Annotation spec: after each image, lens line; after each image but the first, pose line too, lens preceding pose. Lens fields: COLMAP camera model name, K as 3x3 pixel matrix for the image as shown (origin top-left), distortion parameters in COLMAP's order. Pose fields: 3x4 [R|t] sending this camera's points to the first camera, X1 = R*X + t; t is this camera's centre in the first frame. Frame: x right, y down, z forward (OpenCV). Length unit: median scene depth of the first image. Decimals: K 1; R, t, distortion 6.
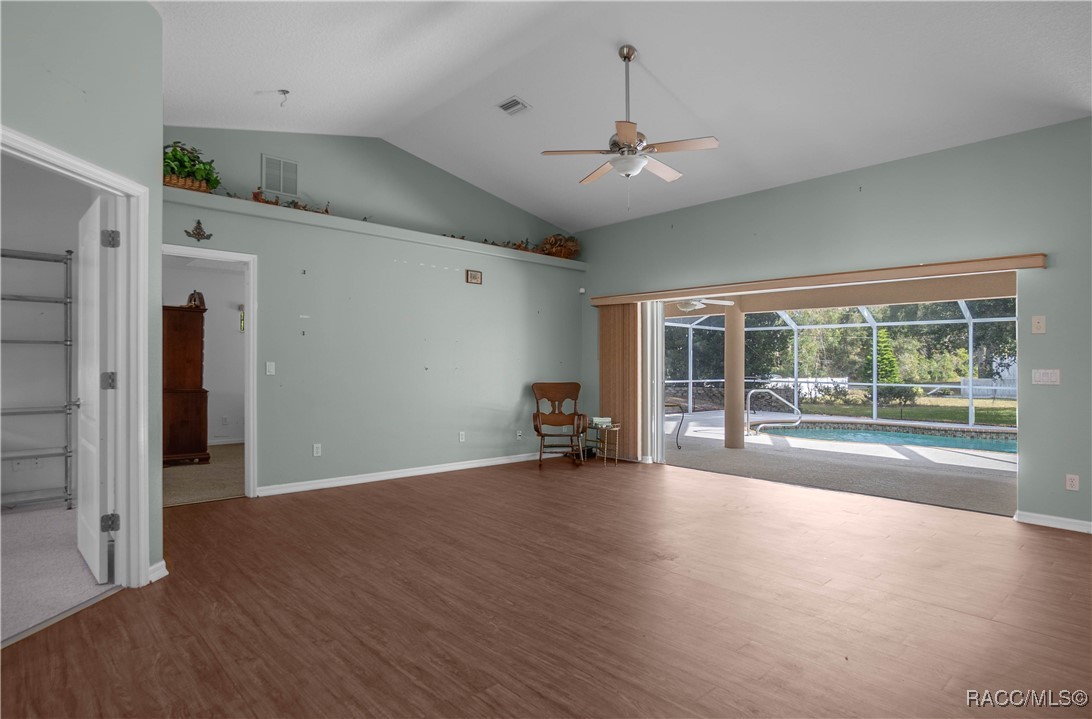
lens RADIAL K [[583.9, 0, 546.0], [0, 583.9, 359.5], [0, 0, 1]] dist [-0.004864, -0.000139]
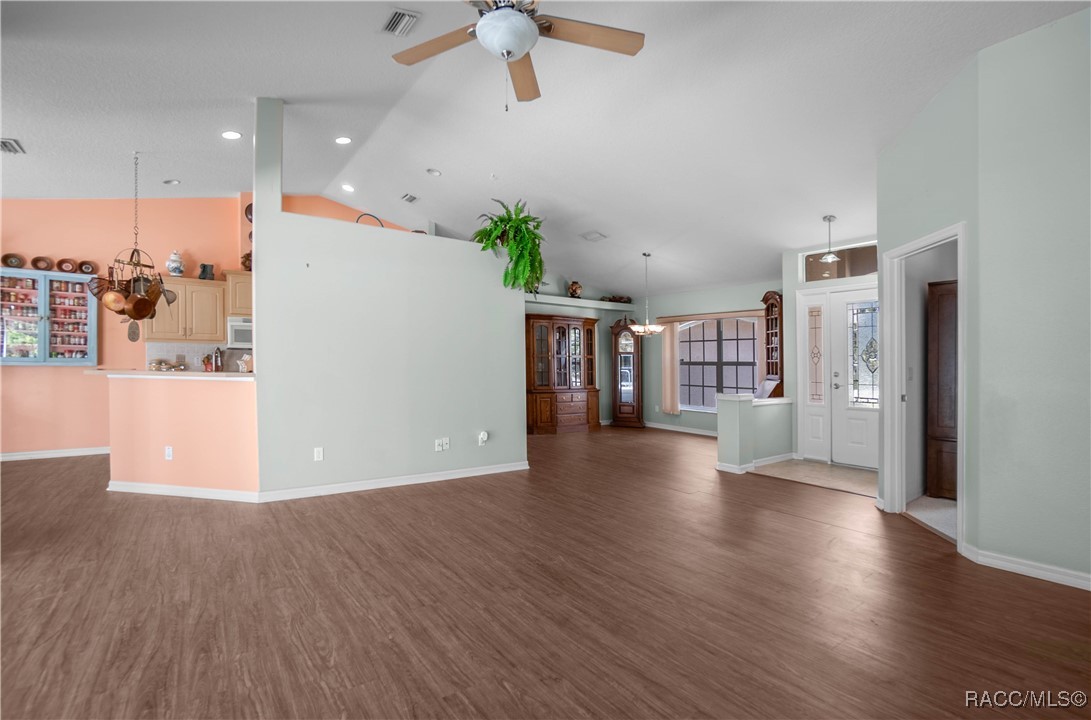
lens RADIAL K [[488.5, 0, 545.5], [0, 488.5, 360.0], [0, 0, 1]] dist [-0.050198, 0.000109]
pose [[-0.992594, -0.016294, 0.120380, 0.058169], [-0.017742, 0.999782, -0.010969, 0.014222], [-0.120176, -0.013024, -0.992667, 1.757151]]
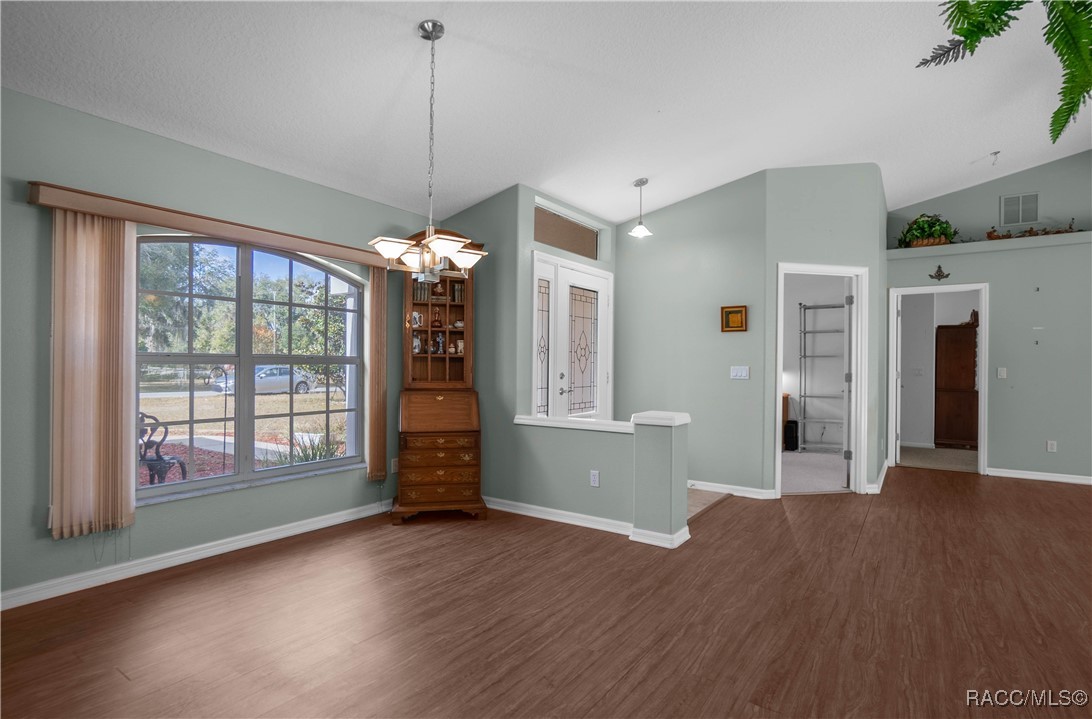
lens RADIAL K [[543.7, 0, 546.0], [0, 543.7, 359.5], [0, 0, 1]] dist [-0.001435, 0.000273]
pose [[0.221779, -0.015870, -0.974968, 0.620655], [0.005633, 0.999872, -0.014994, -0.002739], [0.975081, -0.002167, 0.221840, -0.270466]]
